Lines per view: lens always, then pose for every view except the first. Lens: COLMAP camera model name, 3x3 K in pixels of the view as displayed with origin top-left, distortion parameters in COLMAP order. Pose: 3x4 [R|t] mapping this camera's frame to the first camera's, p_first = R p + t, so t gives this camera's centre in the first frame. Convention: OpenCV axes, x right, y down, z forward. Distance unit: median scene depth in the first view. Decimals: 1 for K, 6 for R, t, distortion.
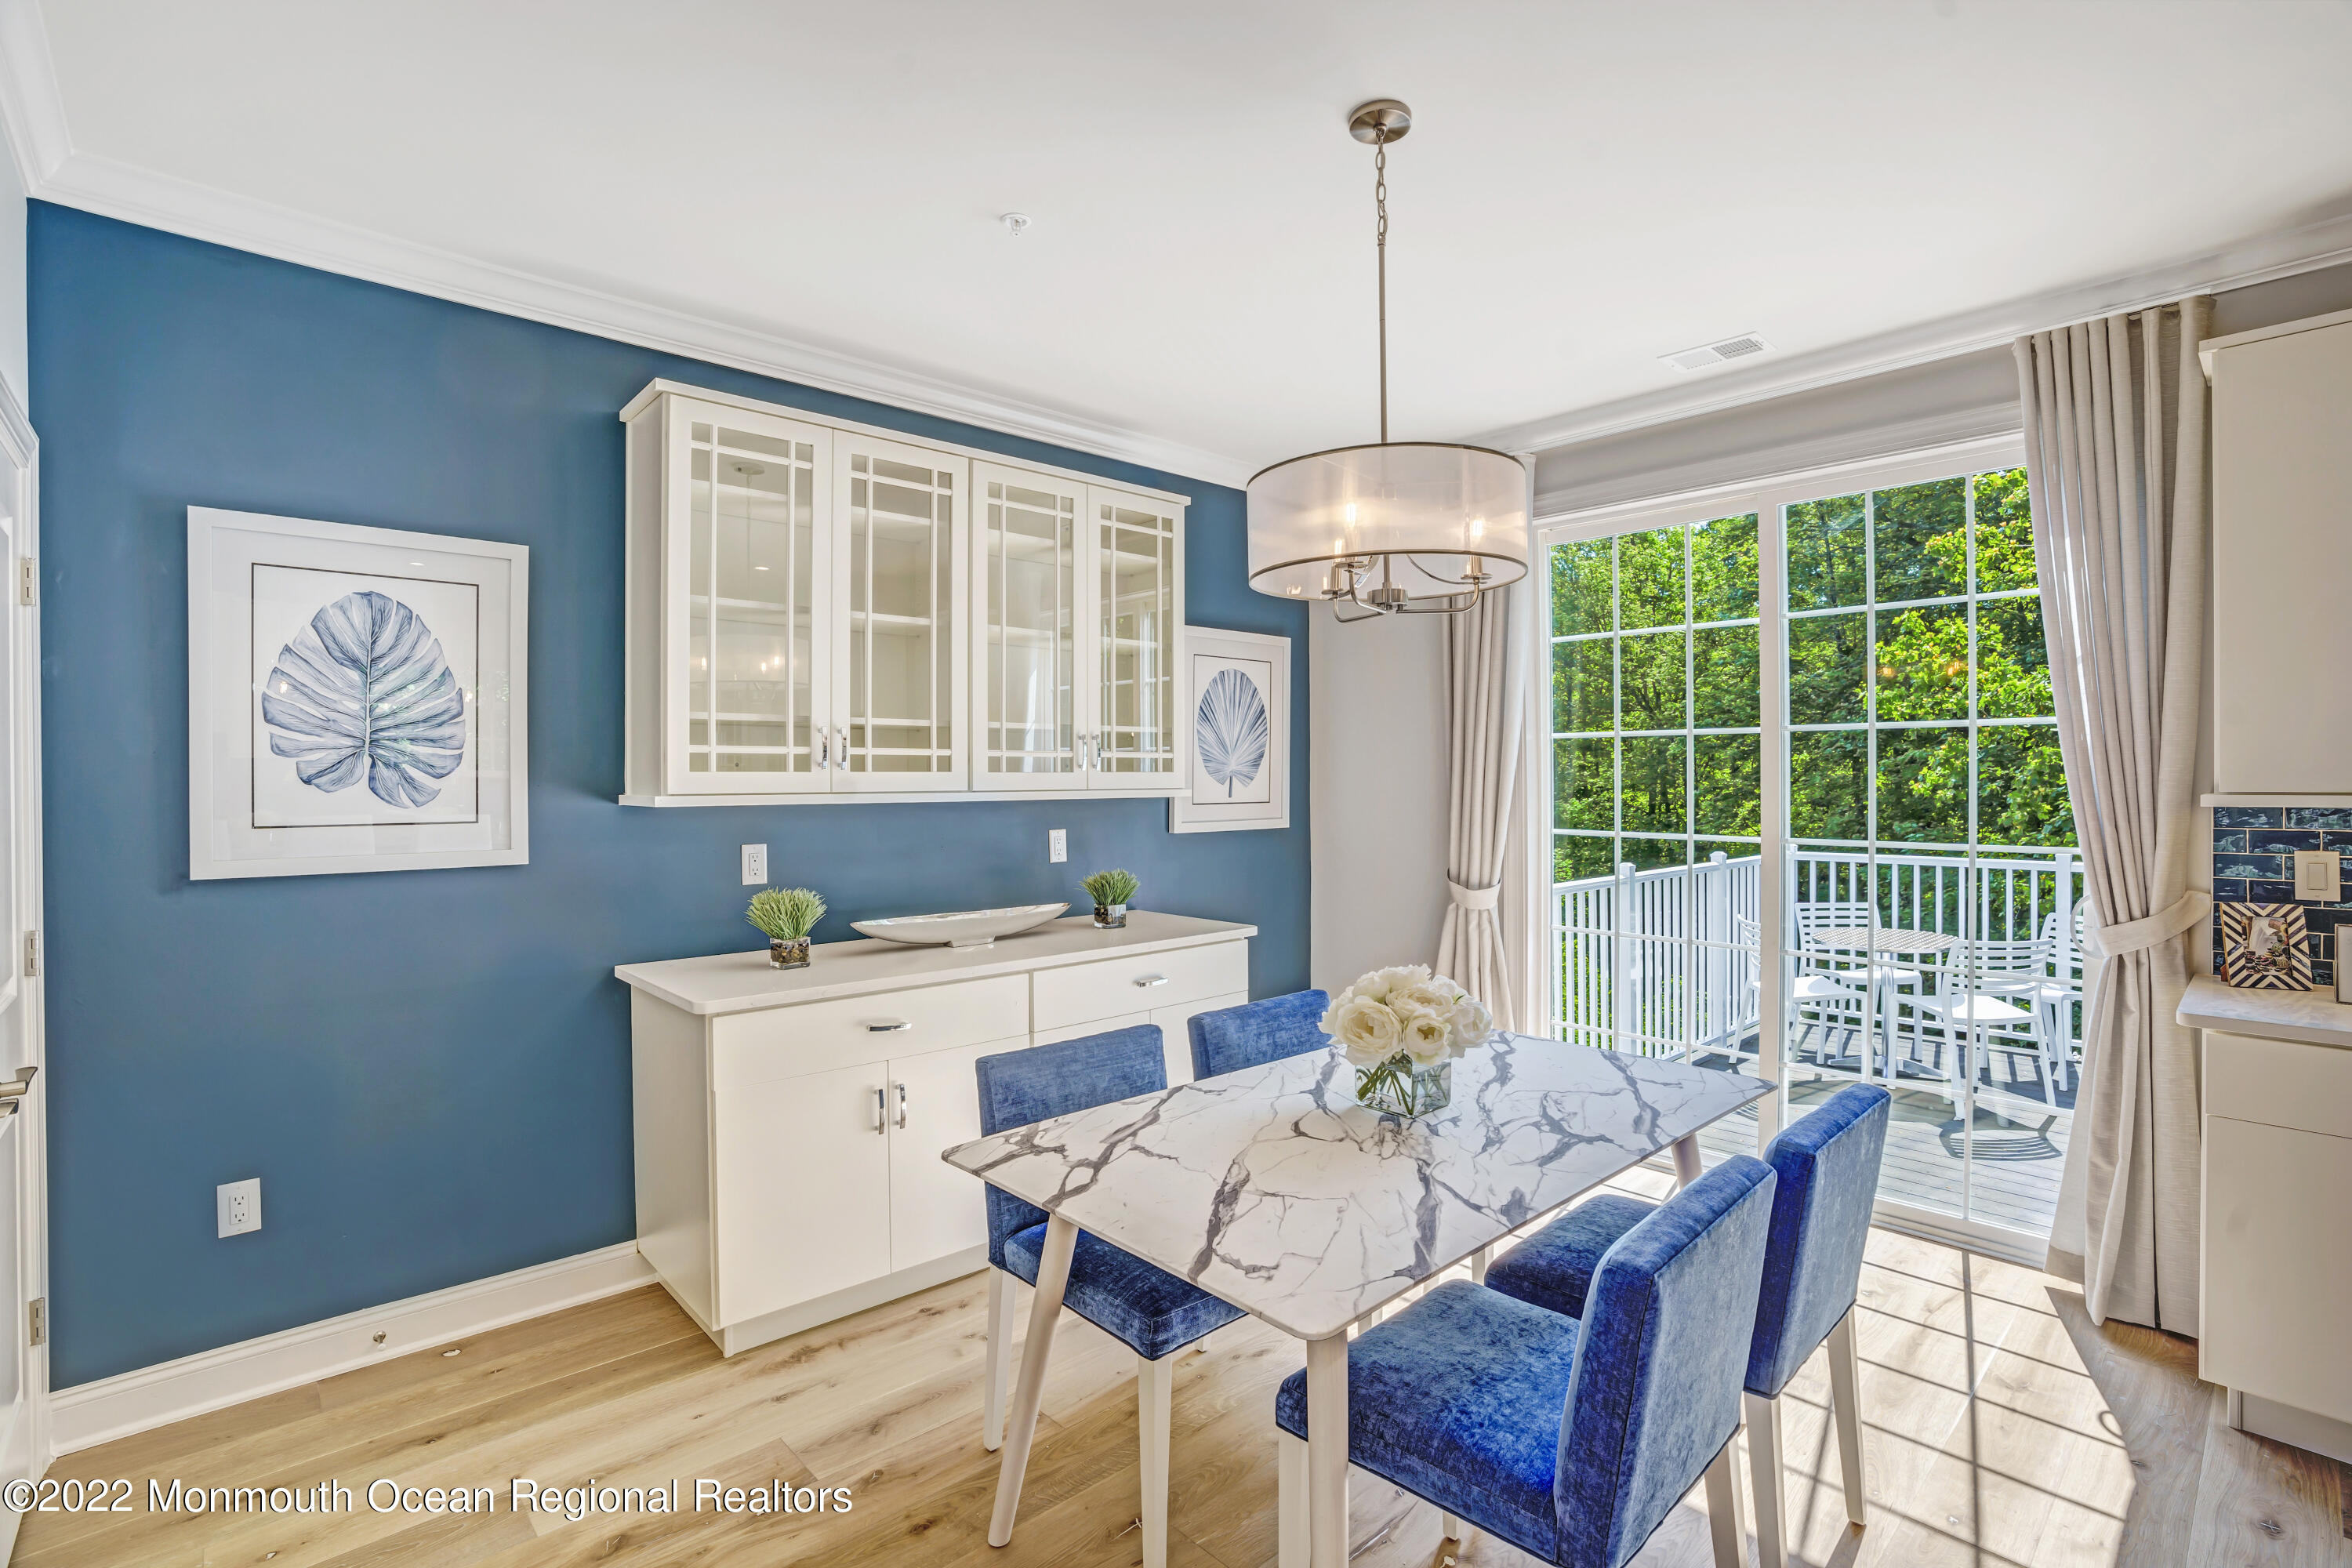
lens RADIAL K [[1084.6, 0, 1176.0], [0, 1084.6, 784.0], [0, 0, 1]] dist [-0.057174, 0.018872]
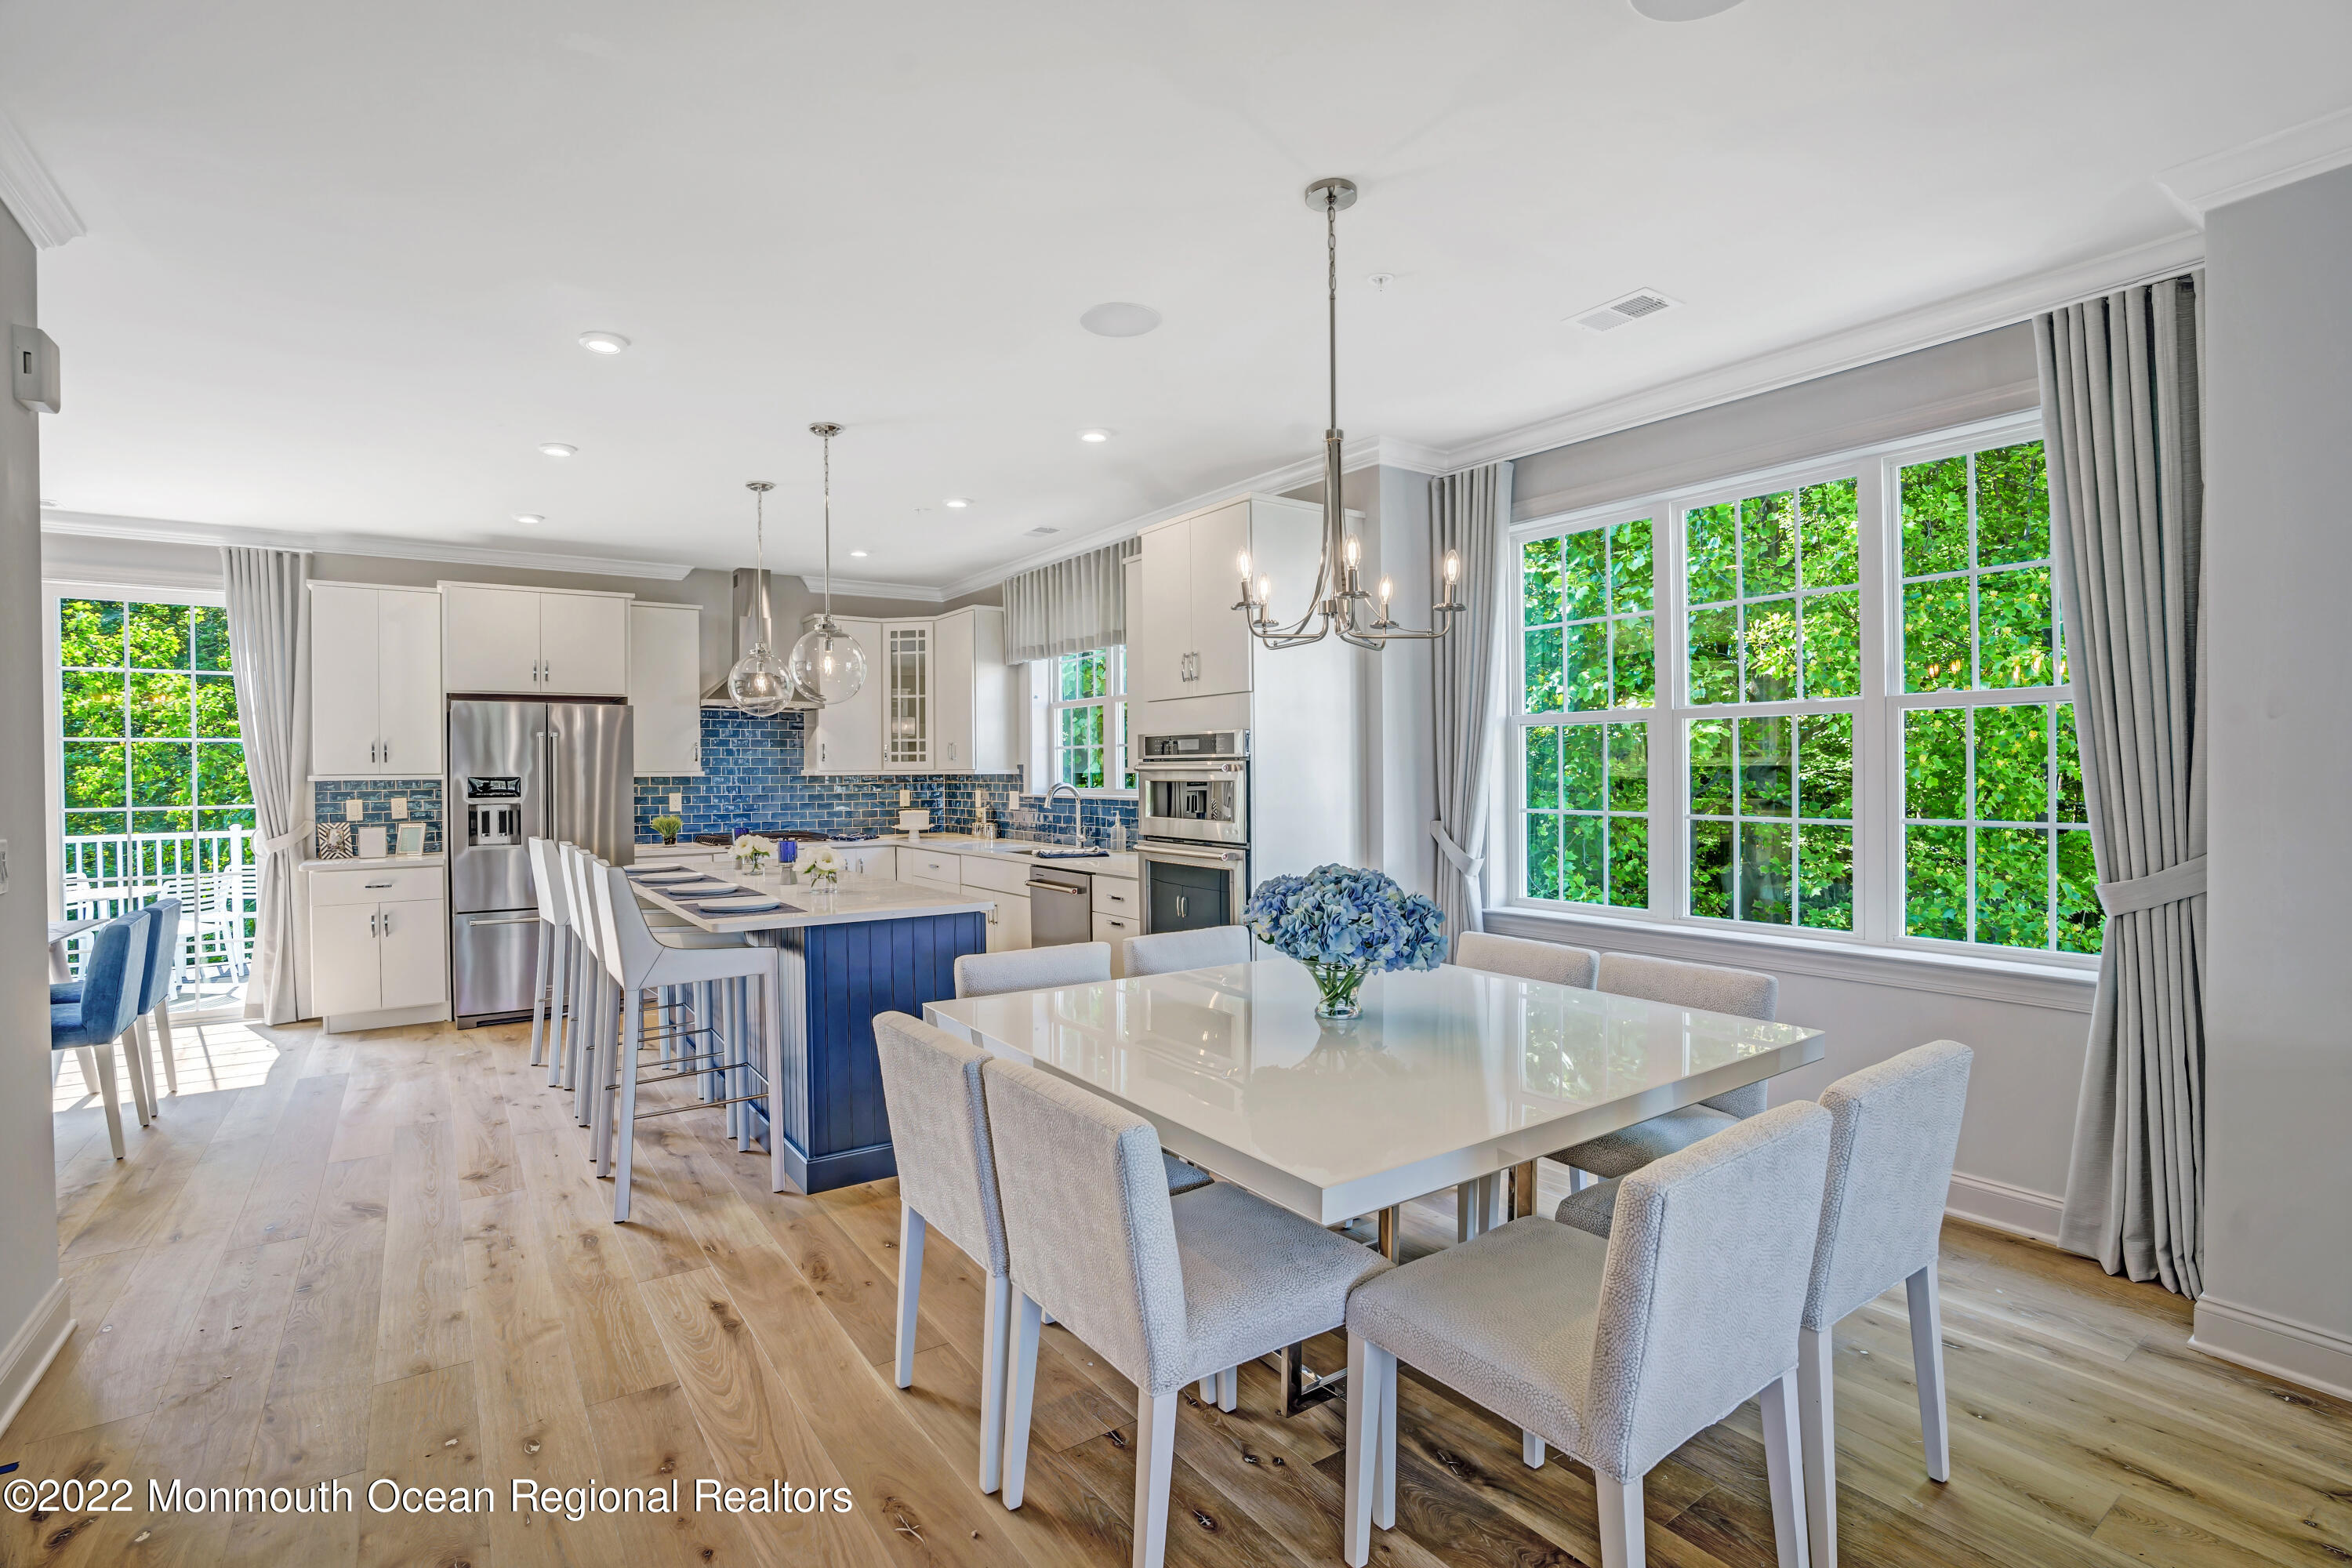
lens RADIAL K [[1084.6, 0, 1176.0], [0, 1084.6, 784.0], [0, 0, 1]] dist [-0.057174, 0.018872]
pose [[0.124359, -0.008098, 0.992204, -1.080198], [0.010995, 0.999917, 0.006782, 0.033570], [-0.992176, 0.010066, 0.124437, -1.186455]]
